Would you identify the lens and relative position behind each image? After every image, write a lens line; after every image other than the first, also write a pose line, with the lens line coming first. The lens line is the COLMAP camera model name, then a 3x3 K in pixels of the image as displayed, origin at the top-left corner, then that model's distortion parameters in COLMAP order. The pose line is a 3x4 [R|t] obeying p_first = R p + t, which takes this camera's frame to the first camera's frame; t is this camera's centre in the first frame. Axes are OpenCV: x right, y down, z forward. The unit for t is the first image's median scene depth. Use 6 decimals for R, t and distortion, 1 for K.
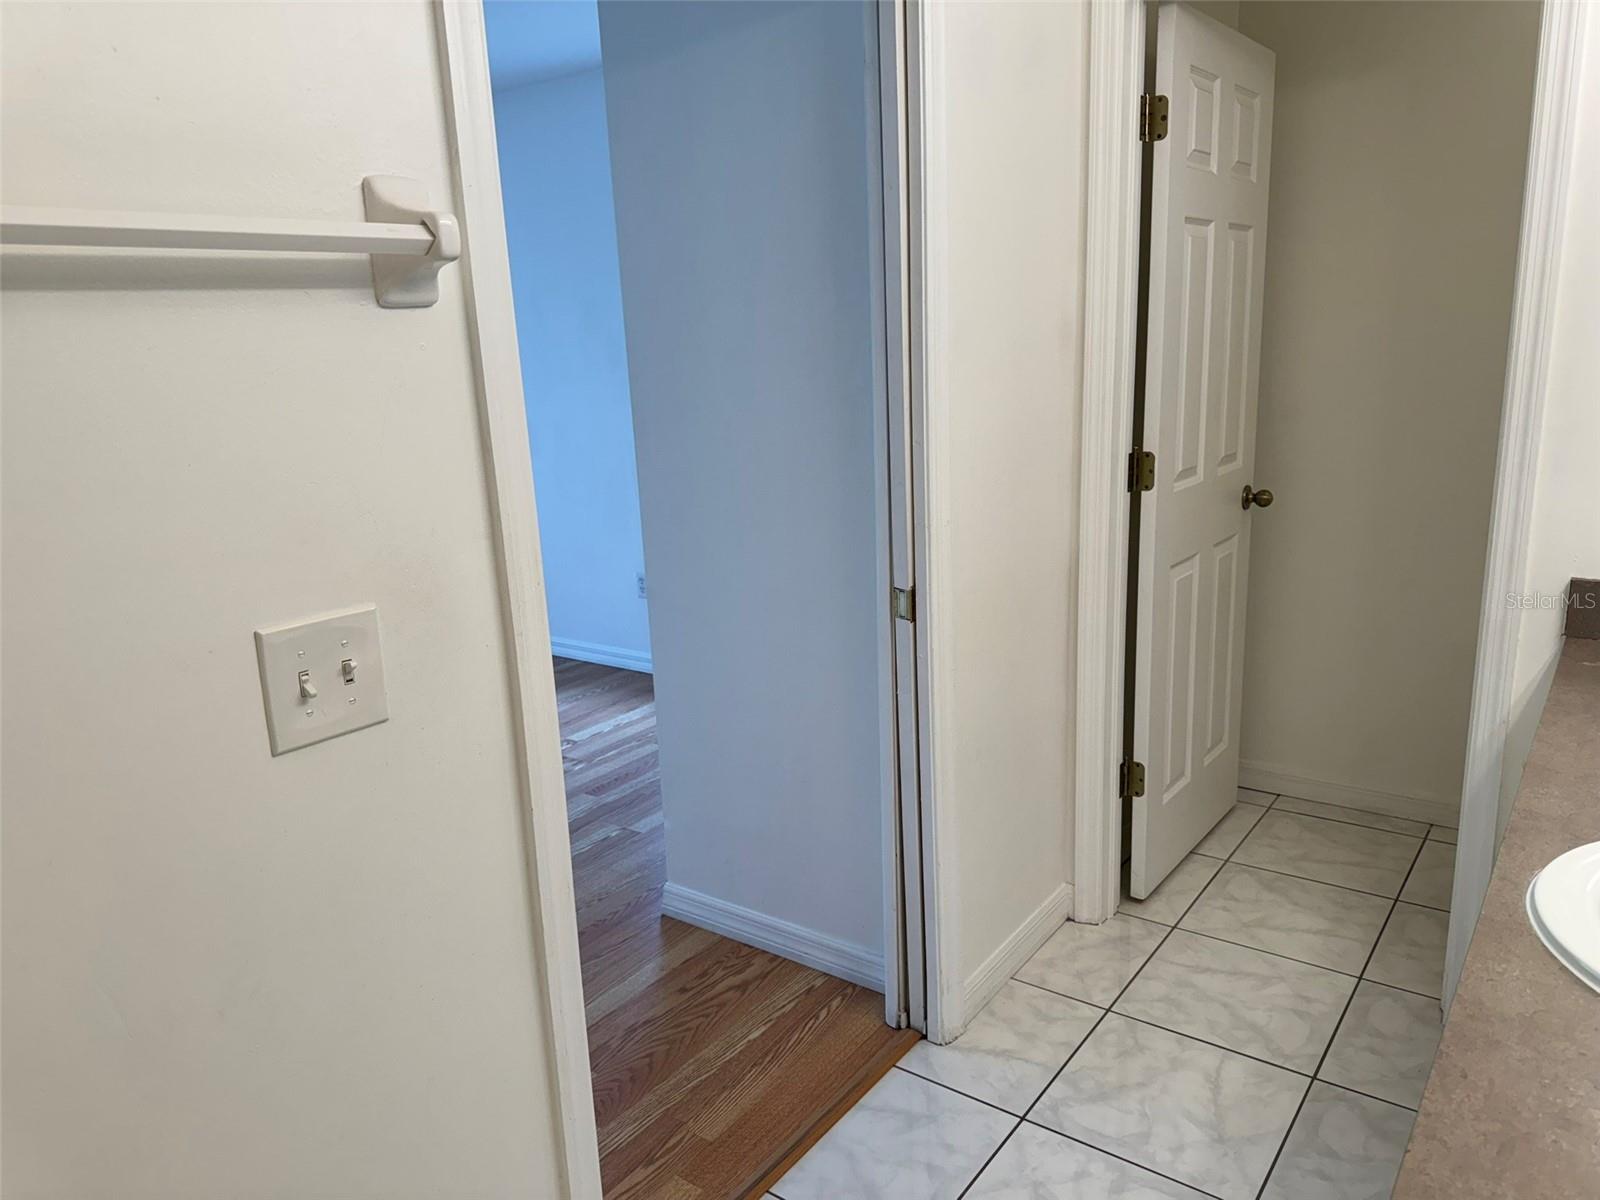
lens RADIAL K [[1130.7, 0, 804.8], [0, 1130.7, 597.2], [0, 0, 1]] dist [0.074976, -0.087425]
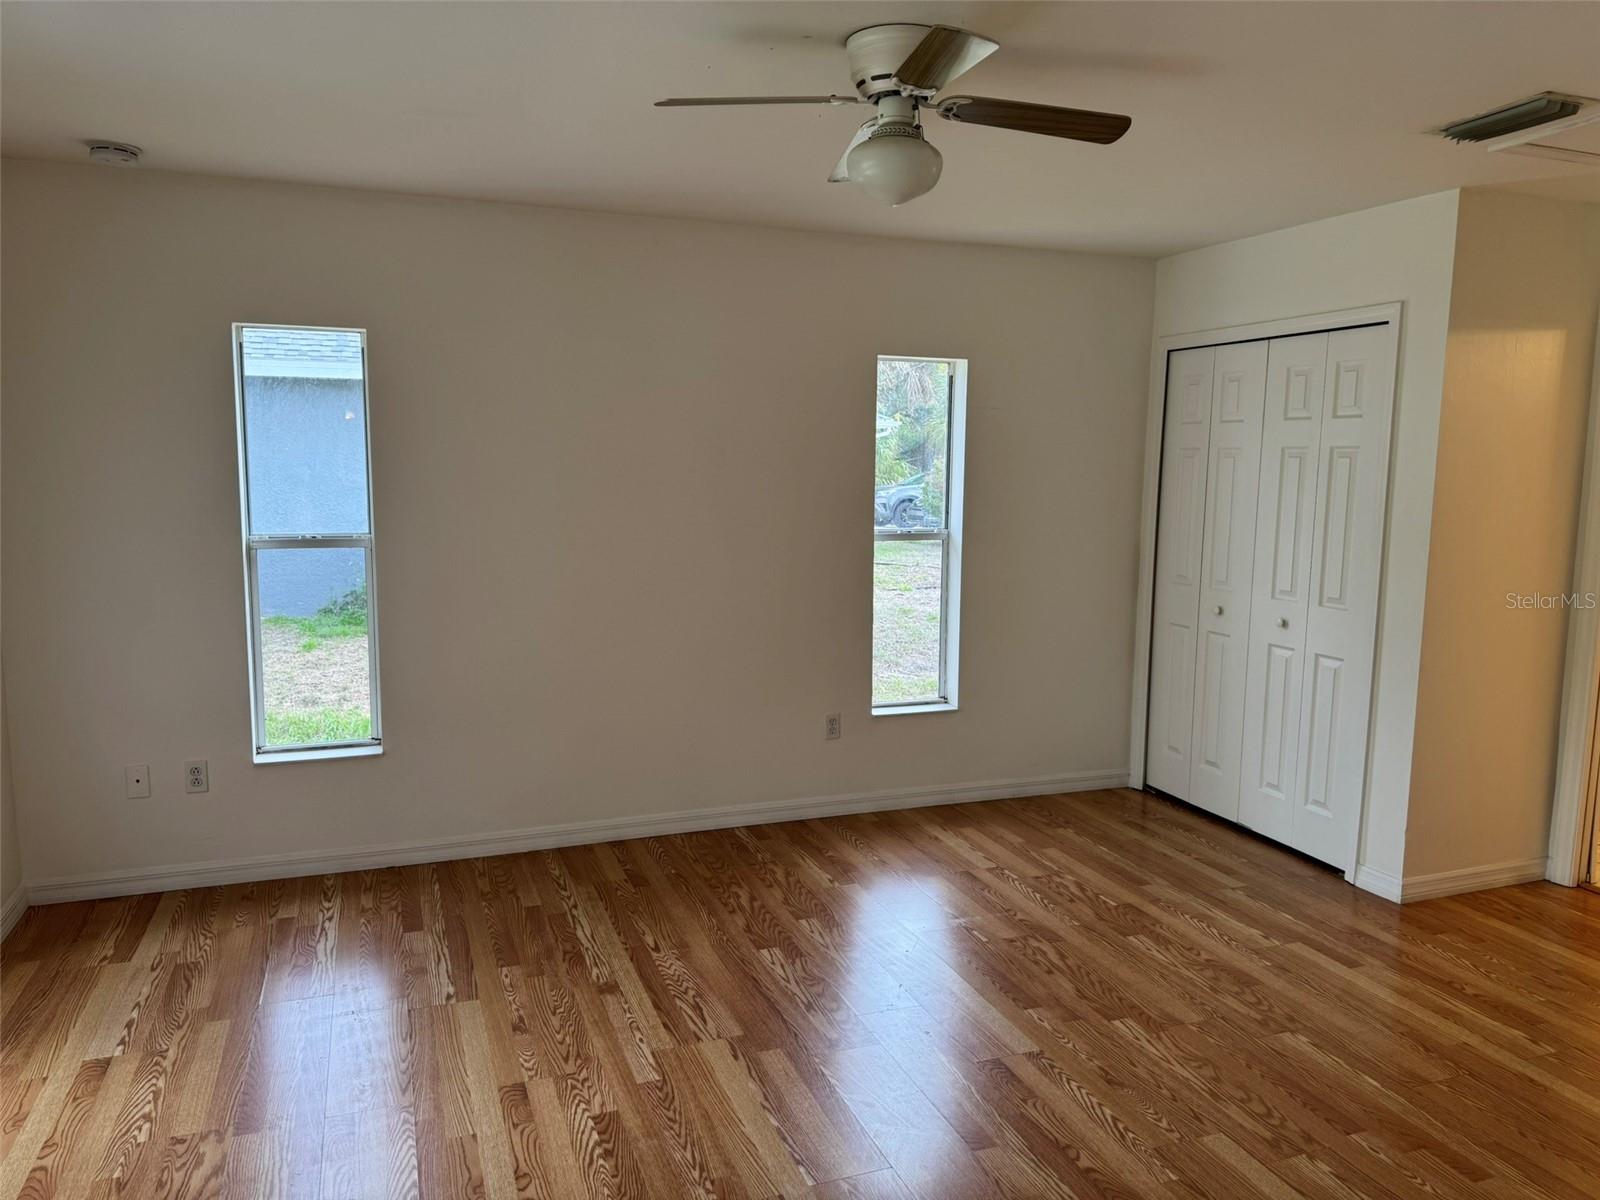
lens RADIAL K [[1130.7, 0, 798.2], [0, 1130.7, 597.0], [0, 0, 1]] dist [0.074976, -0.087425]
pose [[0.539460, -0.058983, 0.839943, -1.728895], [0.158274, 0.986865, -0.032353, -0.169917], [-0.827002, 0.150394, 0.541710, 0.810312]]
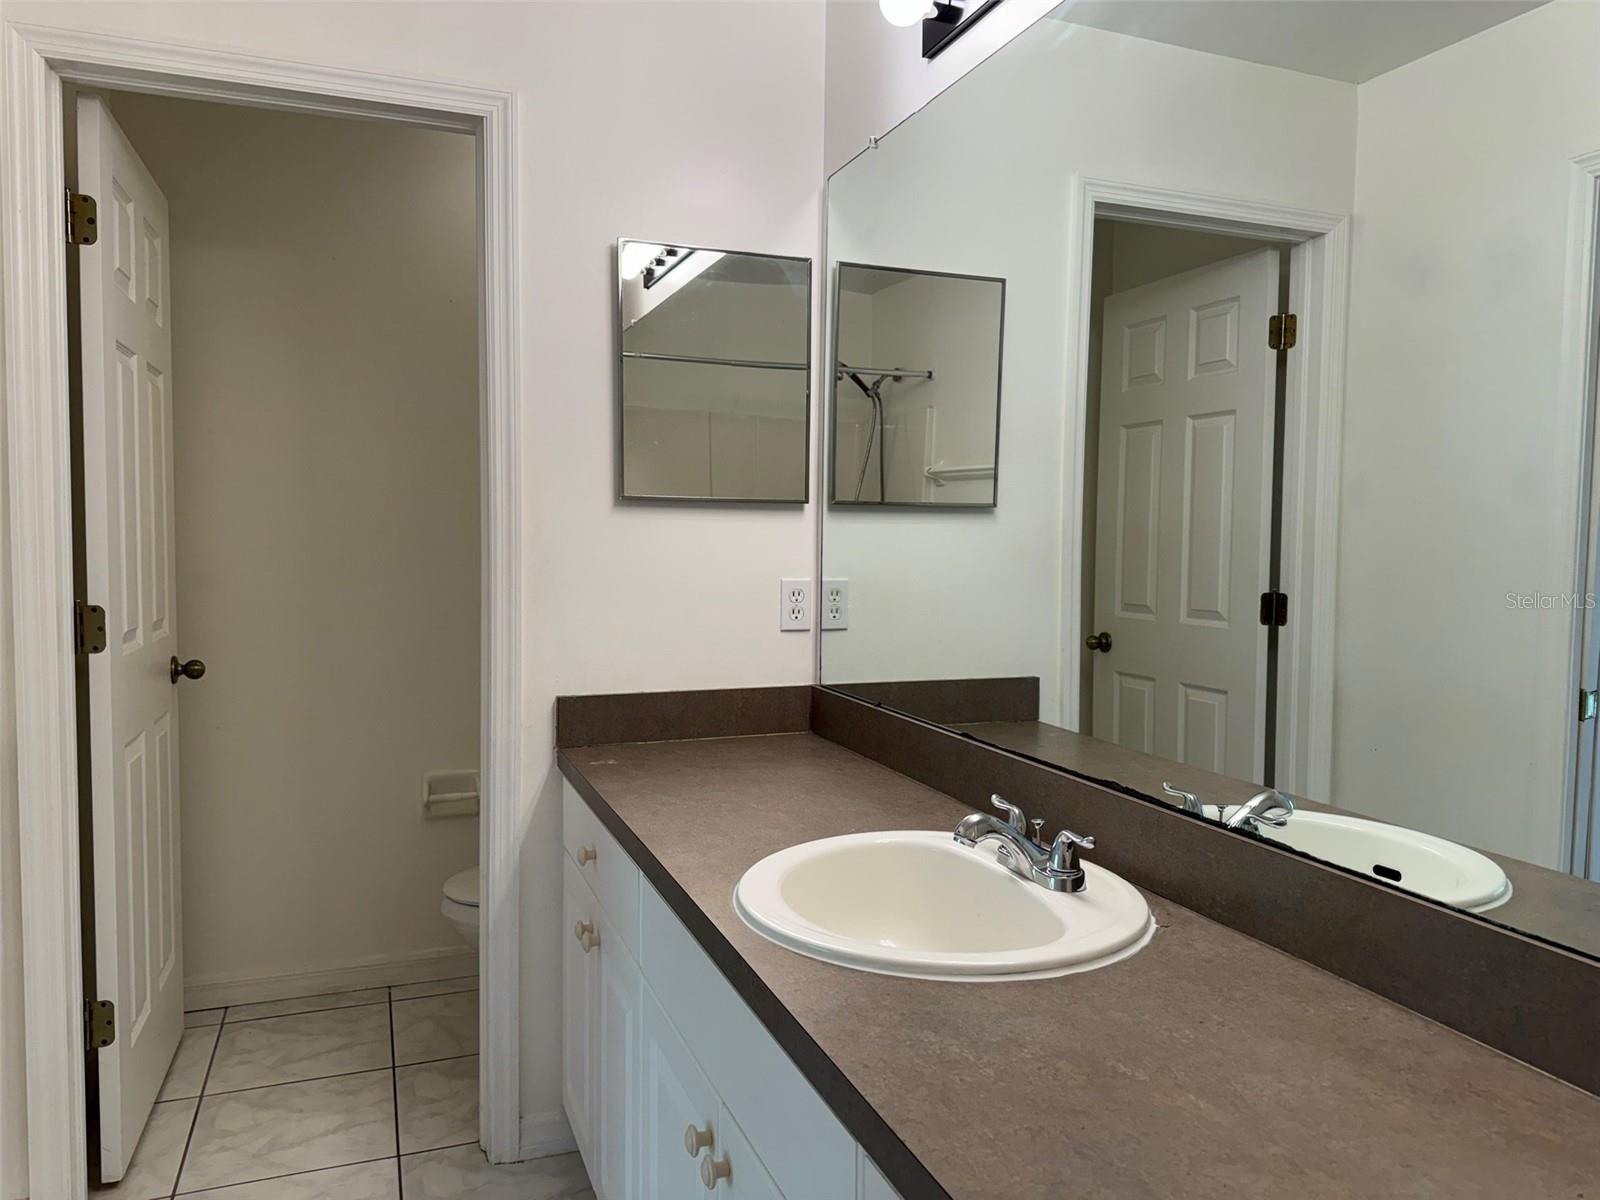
lens RADIAL K [[1130.7, 0, 804.8], [0, 1130.7, 600.9], [0, 0, 1]] dist [0.074976, -0.087425]
pose [[0.548642, -0.004606, 0.836045, -0.097716], [0.159237, 0.982255, -0.099086, 0.029024], [-0.820753, 0.187492, 0.539640, 0.121277]]
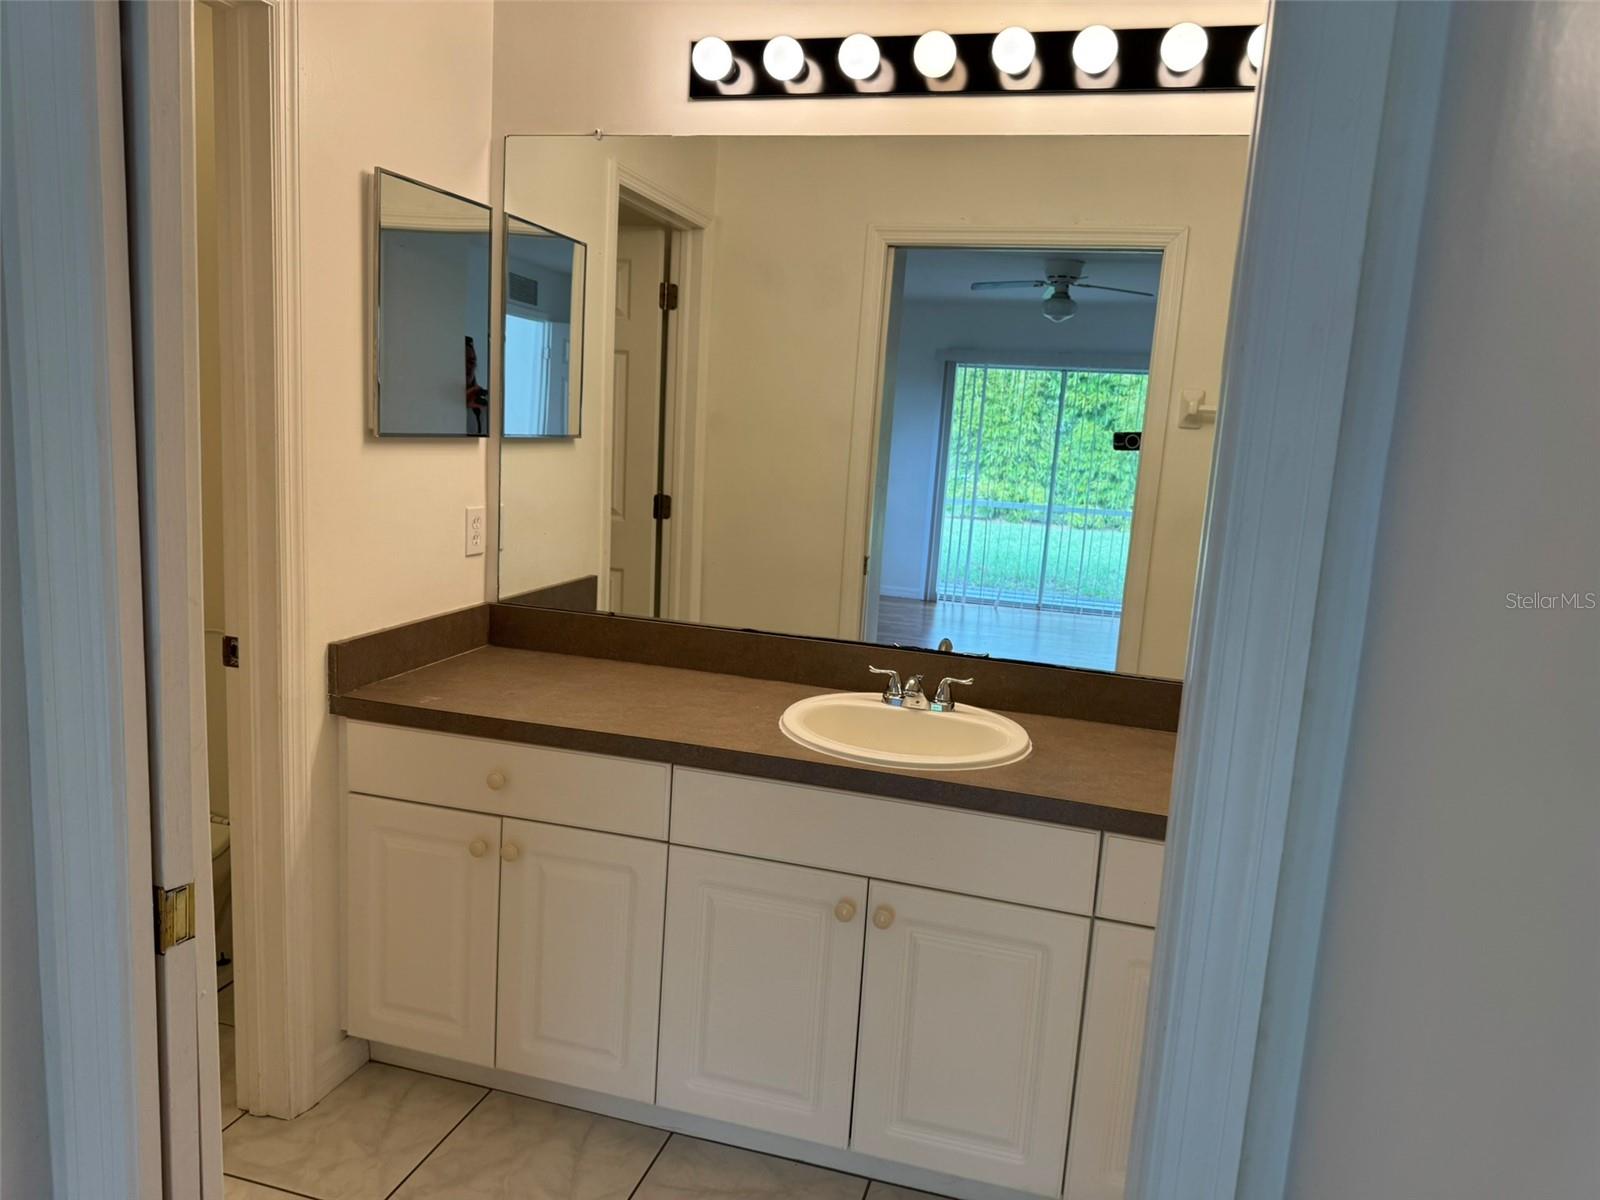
lens RADIAL K [[1130.7, 0, 800.9], [0, 1130.7, 602.4], [0, 0, 1]] dist [0.074976, -0.087425]
pose [[-0.360412, -0.137133, 0.922658, -0.352994], [0.162884, 0.964685, 0.207006, -0.147280], [-0.918462, 0.224894, -0.325347, 0.660444]]
